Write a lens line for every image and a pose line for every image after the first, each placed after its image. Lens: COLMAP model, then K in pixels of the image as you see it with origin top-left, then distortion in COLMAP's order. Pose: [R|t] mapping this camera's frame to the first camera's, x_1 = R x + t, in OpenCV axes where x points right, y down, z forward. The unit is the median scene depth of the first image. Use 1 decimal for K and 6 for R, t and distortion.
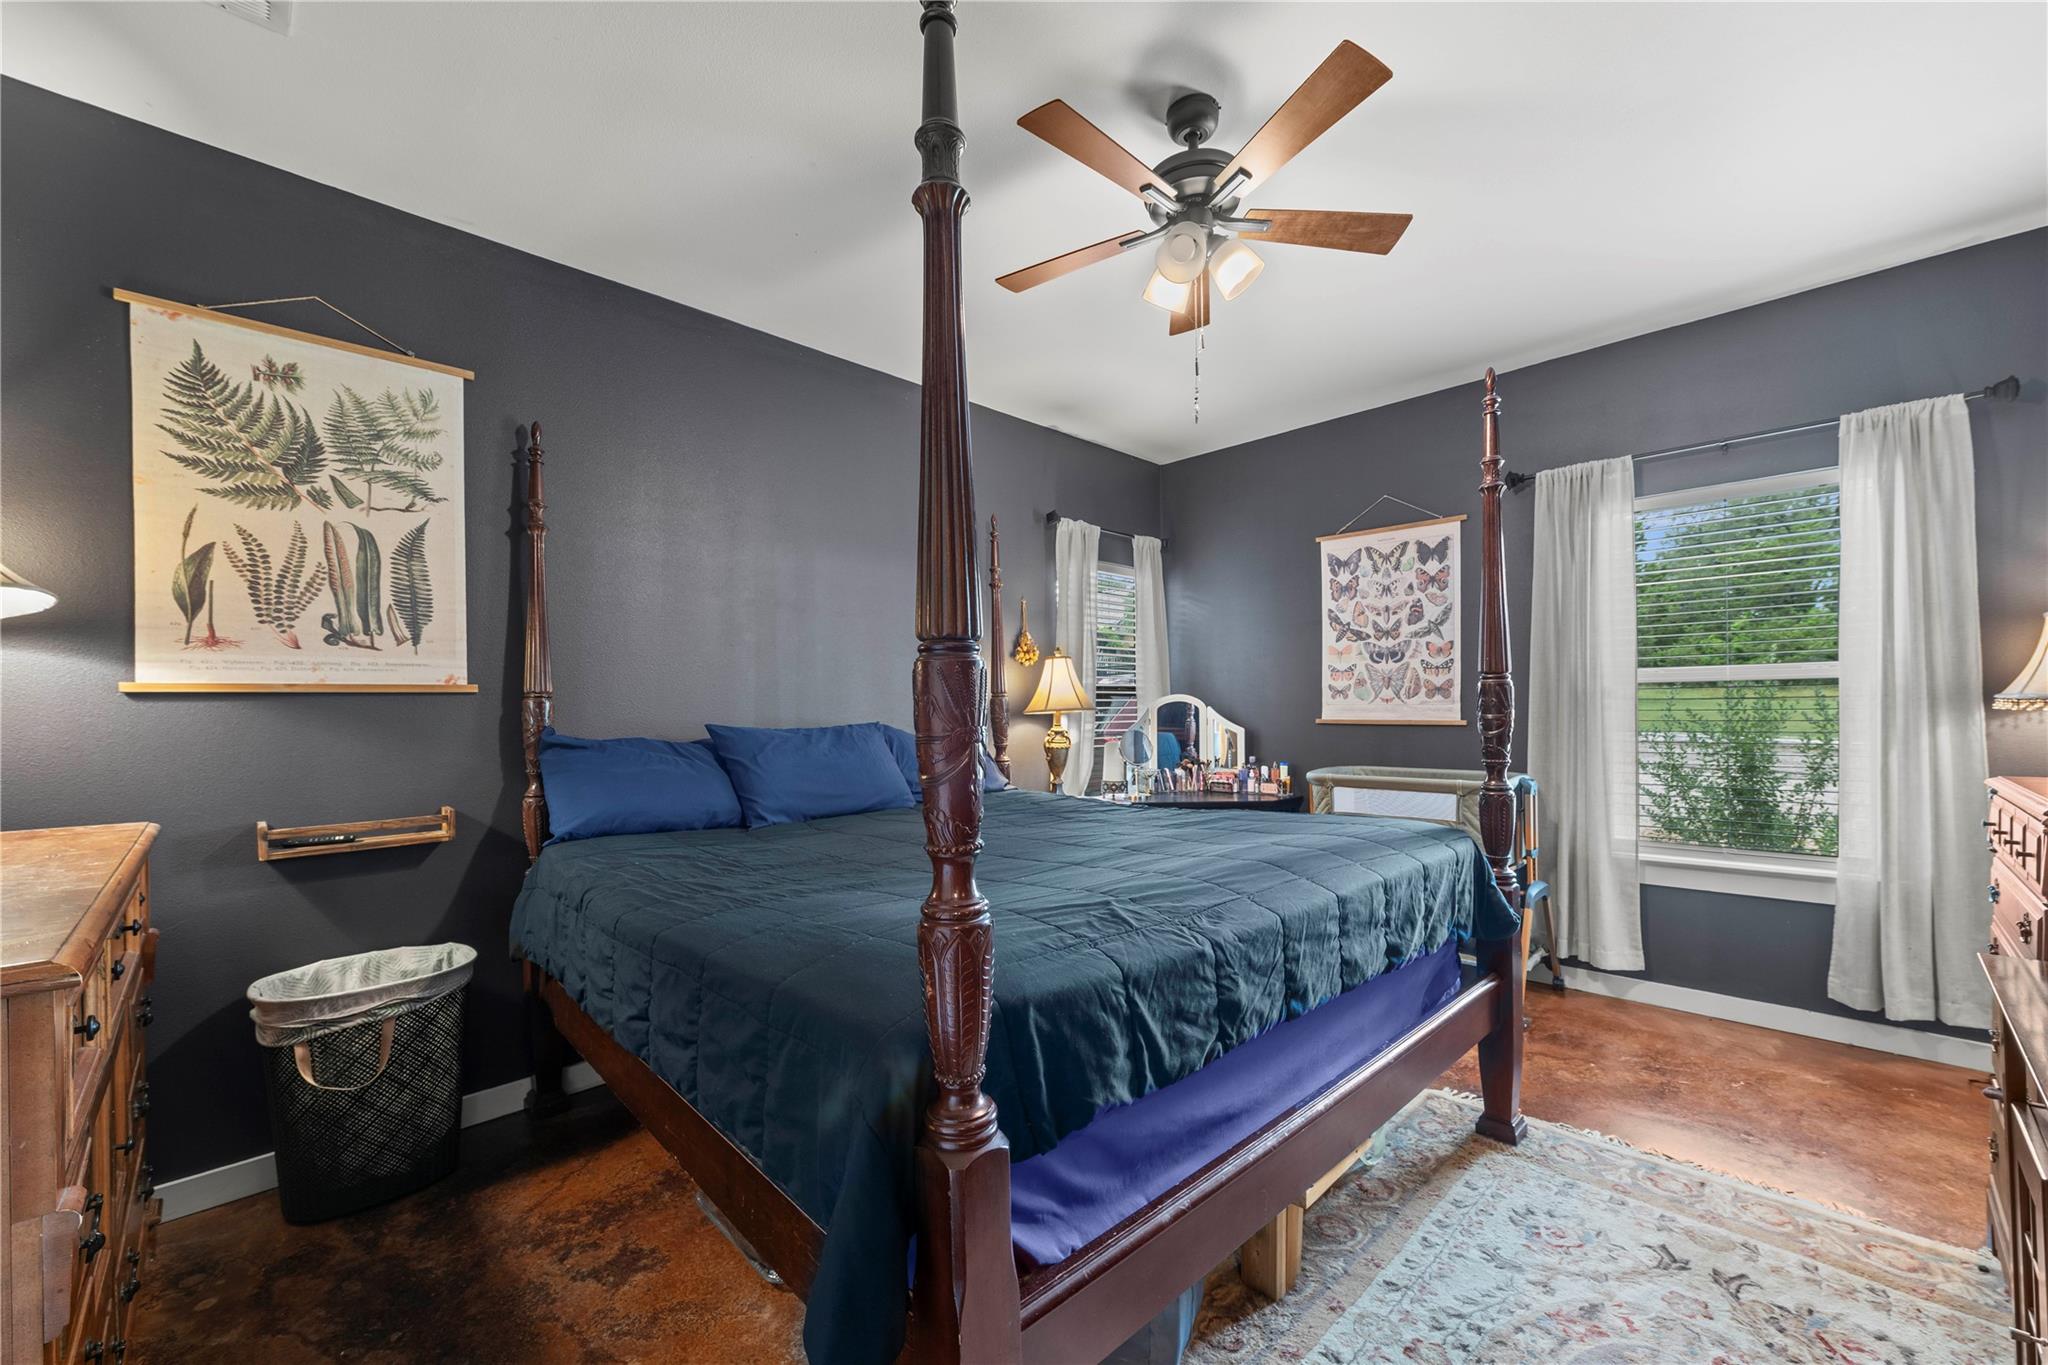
lens RADIAL K [[820.4, 0, 1034.3], [0, 820.4, 717.3], [0, 0, 1]] dist [0.000499, -0.000062]
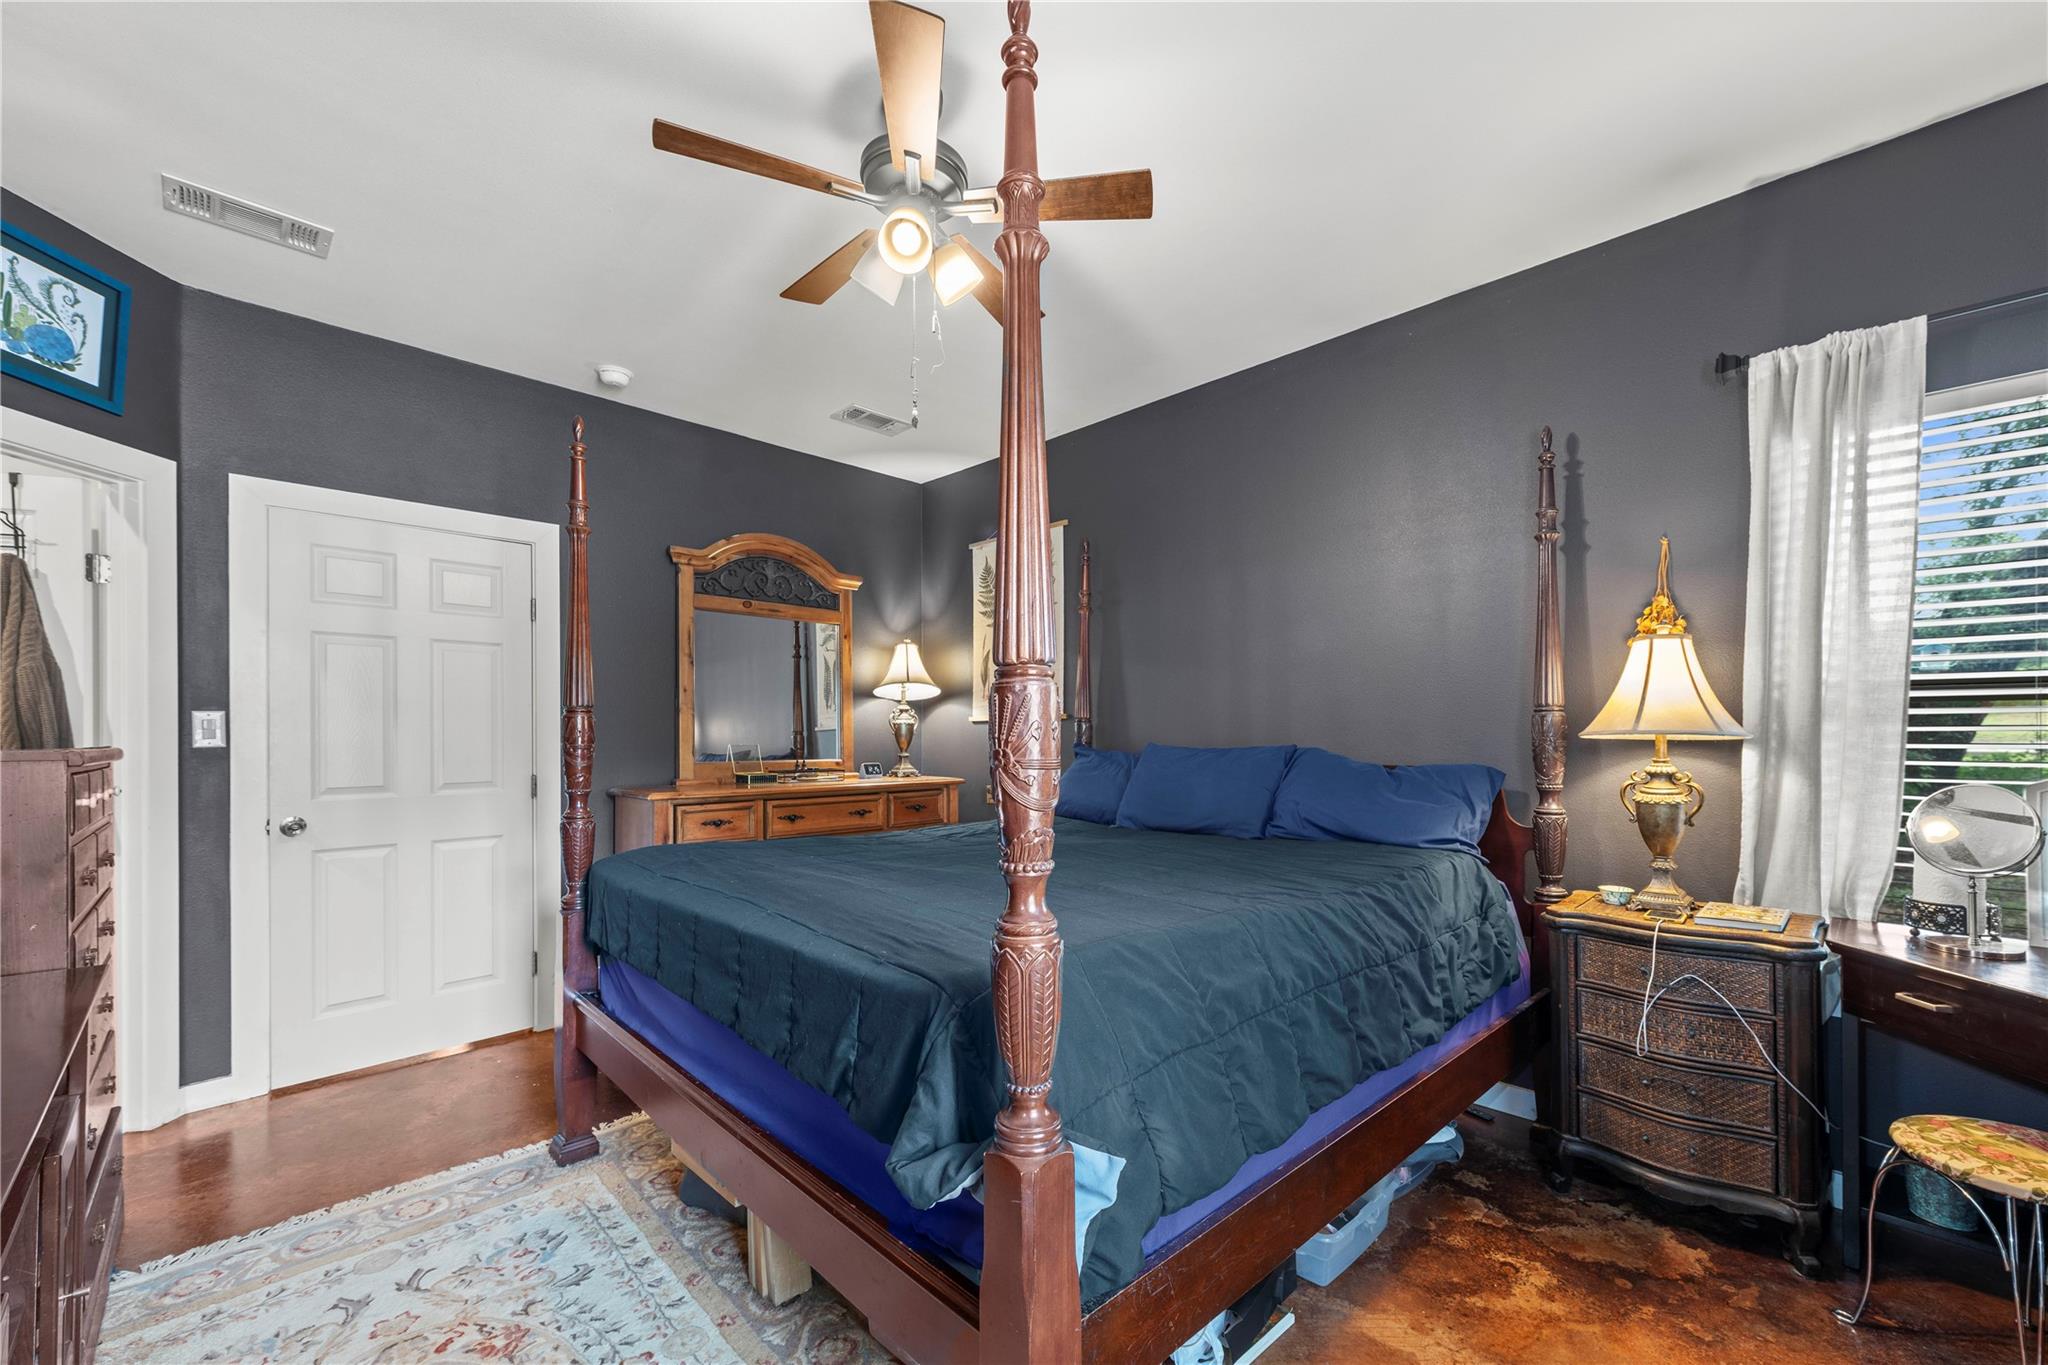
lens RADIAL K [[833.6, 0, 1022.2], [0, 833.6, 731.8], [0, 0, 1]] dist [0.000077, -0.000003]
pose [[-0.019323, 0.009710, -0.999766, 1.152586], [-0.007074, 0.999926, 0.009848, -0.024380], [0.999788, 0.007263, -0.019253, 1.146725]]
